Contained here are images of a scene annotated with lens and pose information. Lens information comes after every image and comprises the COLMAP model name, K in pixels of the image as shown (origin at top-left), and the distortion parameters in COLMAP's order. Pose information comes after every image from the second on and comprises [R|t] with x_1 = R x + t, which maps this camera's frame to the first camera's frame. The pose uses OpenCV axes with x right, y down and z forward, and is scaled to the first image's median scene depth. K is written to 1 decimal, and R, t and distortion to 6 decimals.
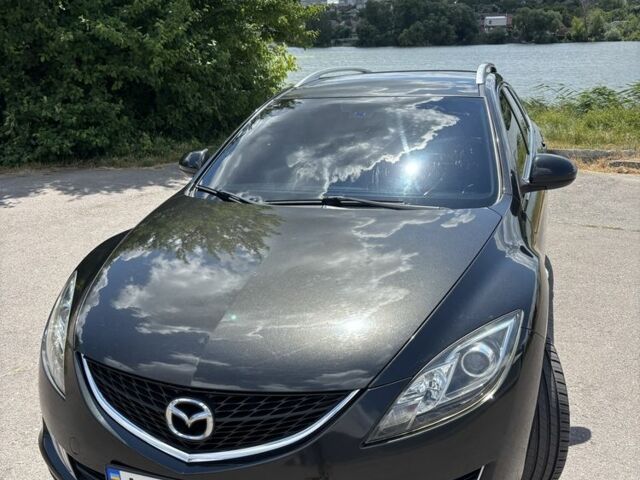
lens RADIAL K [[634.5, 0, 320.0], [0, 634.5, 240.0], [0, 0, 1]] dist [0.085528, -0.192668]
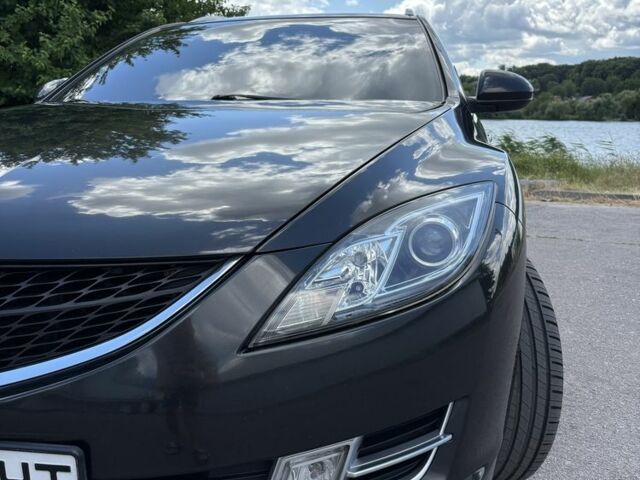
lens RADIAL K [[634.5, 0, 320.0], [0, 634.5, 240.0], [0, 0, 1]] dist [0.085528, -0.192668]
pose [[0.993009, 0.005227, 0.117926, 0.061095], [0.006987, 0.994665, -0.102922, 0.260028], [-0.117834, 0.103026, 0.987674, 0.401778]]
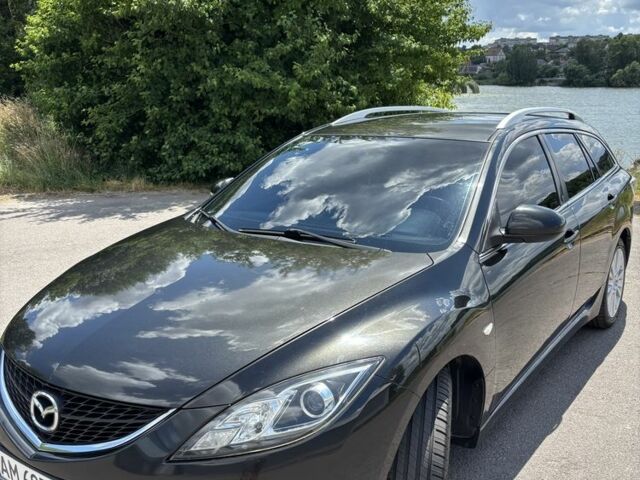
lens RADIAL K [[634.5, 0, 320.0], [0, 634.5, 240.0], [0, 0, 1]] dist [0.085528, -0.192668]
pose [[0.952959, 0.083644, -0.291329, 0.536299], [-0.099851, 0.994150, -0.041188, -0.020937], [0.286179, 0.068340, 0.955736, 0.036152]]
